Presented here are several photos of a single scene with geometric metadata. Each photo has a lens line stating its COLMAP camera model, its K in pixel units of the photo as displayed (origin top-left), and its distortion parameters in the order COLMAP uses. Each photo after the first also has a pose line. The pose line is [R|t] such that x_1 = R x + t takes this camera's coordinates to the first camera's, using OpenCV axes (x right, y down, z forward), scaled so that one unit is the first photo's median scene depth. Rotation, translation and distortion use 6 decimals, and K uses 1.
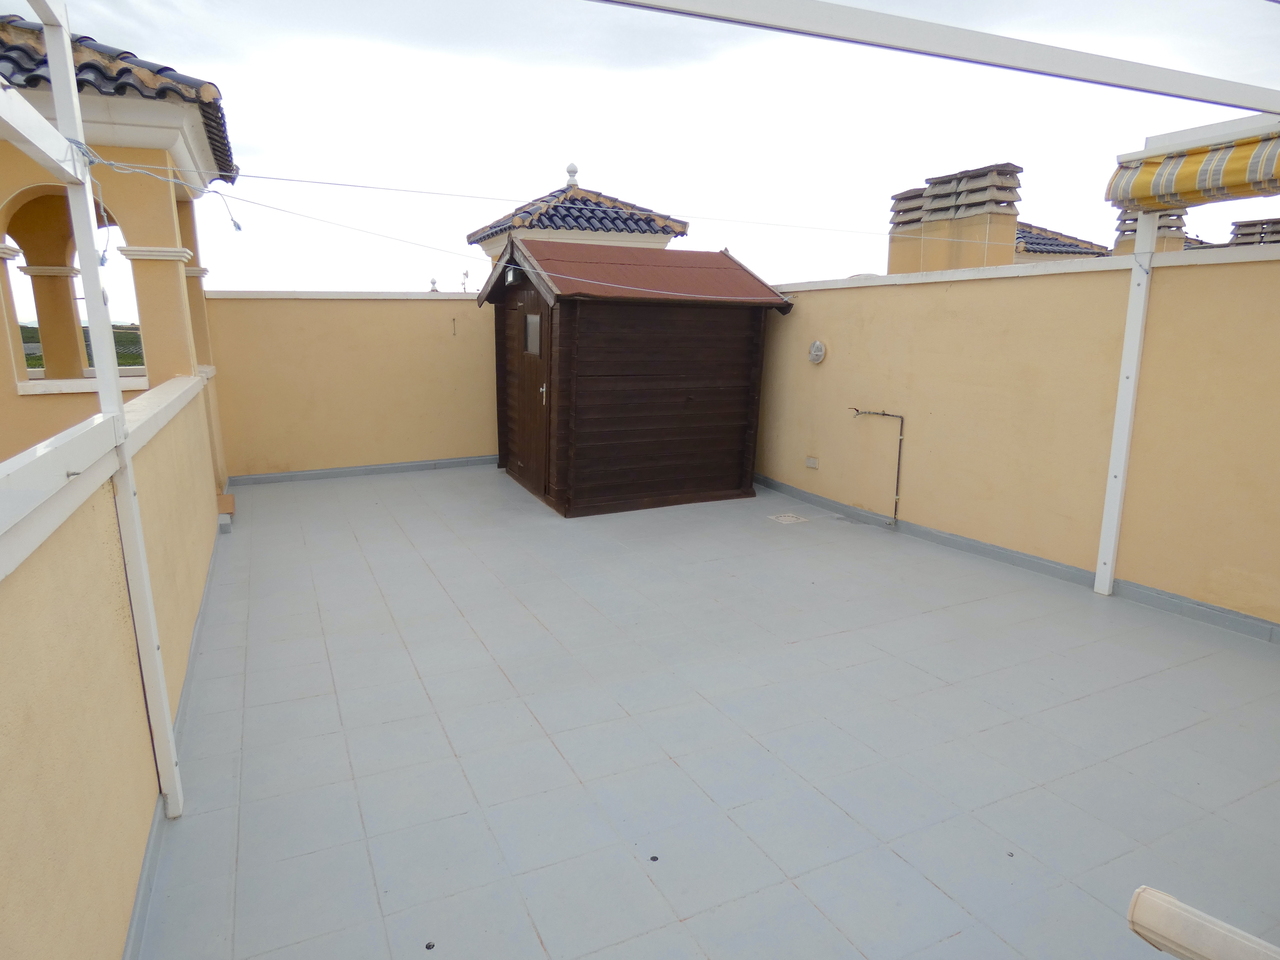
lens RADIAL K [[758.7, 0, 643.7], [0, 758.7, 468.2], [0, 0, 1]] dist [-0.009485, -0.001214]
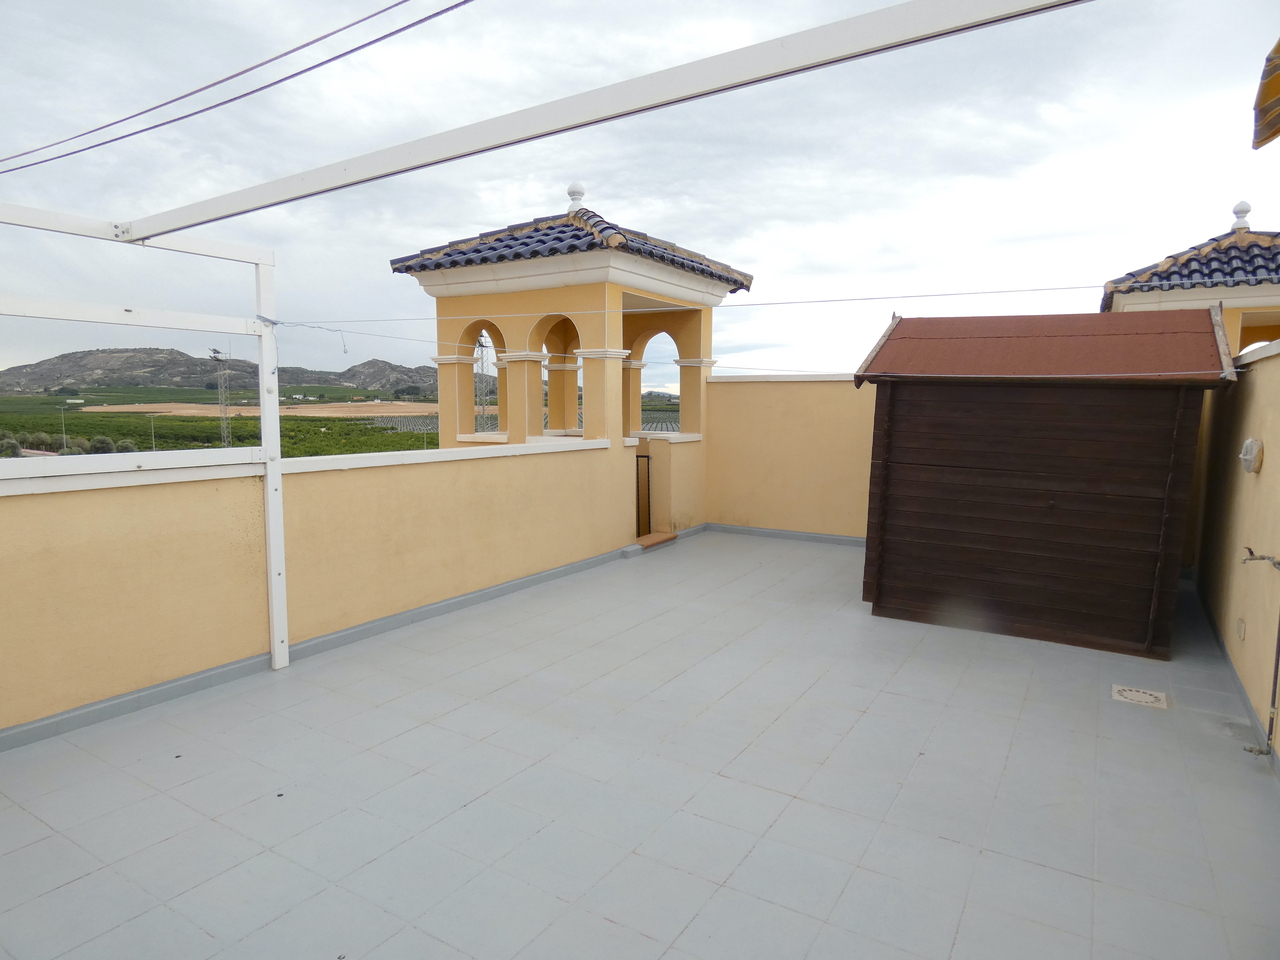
lens RADIAL K [[758.7, 0, 636.5], [0, 758.7, 460.2], [0, 0, 1]] dist [-0.009485, -0.001214]
pose [[0.545015, 0.073537, -0.835195, 0.469827], [-0.164982, 0.986076, -0.020839, -0.050253], [0.822034, 0.149150, 0.549558, 0.226935]]
